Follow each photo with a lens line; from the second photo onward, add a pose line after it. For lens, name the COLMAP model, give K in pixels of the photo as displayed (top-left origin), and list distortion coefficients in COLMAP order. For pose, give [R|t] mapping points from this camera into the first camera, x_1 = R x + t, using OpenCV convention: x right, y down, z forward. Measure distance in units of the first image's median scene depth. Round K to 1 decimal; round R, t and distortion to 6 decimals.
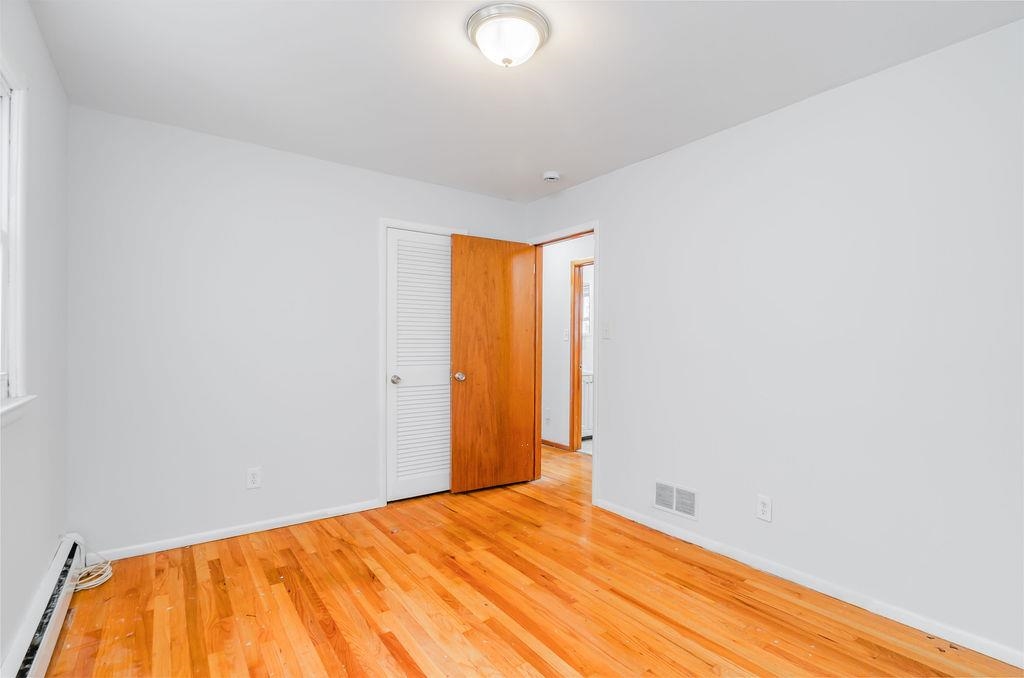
lens RADIAL K [[496.6, 0, 510.8], [0, 496.6, 339.6], [0, 0, 1]] dist [-0.010461, 0.000605]
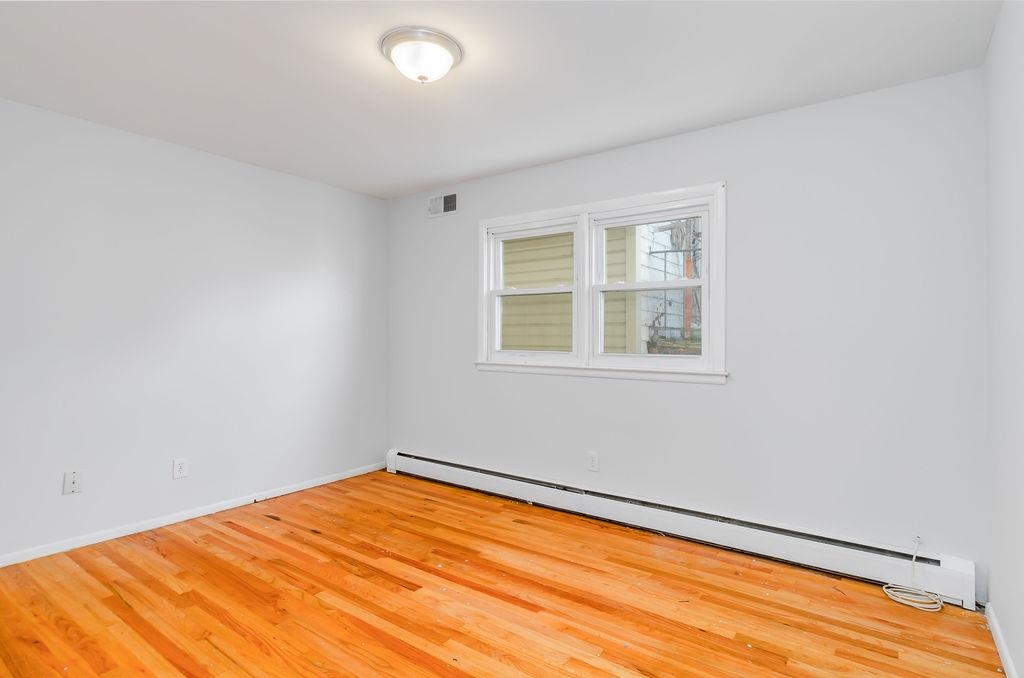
lens RADIAL K [[496.6, 0, 514.4], [0, 496.6, 338.3], [0, 0, 1]] dist [-0.010461, 0.000605]
pose [[-0.943150, -0.009053, -0.332244, 0.117652], [-0.008649, 0.999959, -0.002695, 0.033851], [0.332255, 0.000332, -0.943190, 1.667496]]
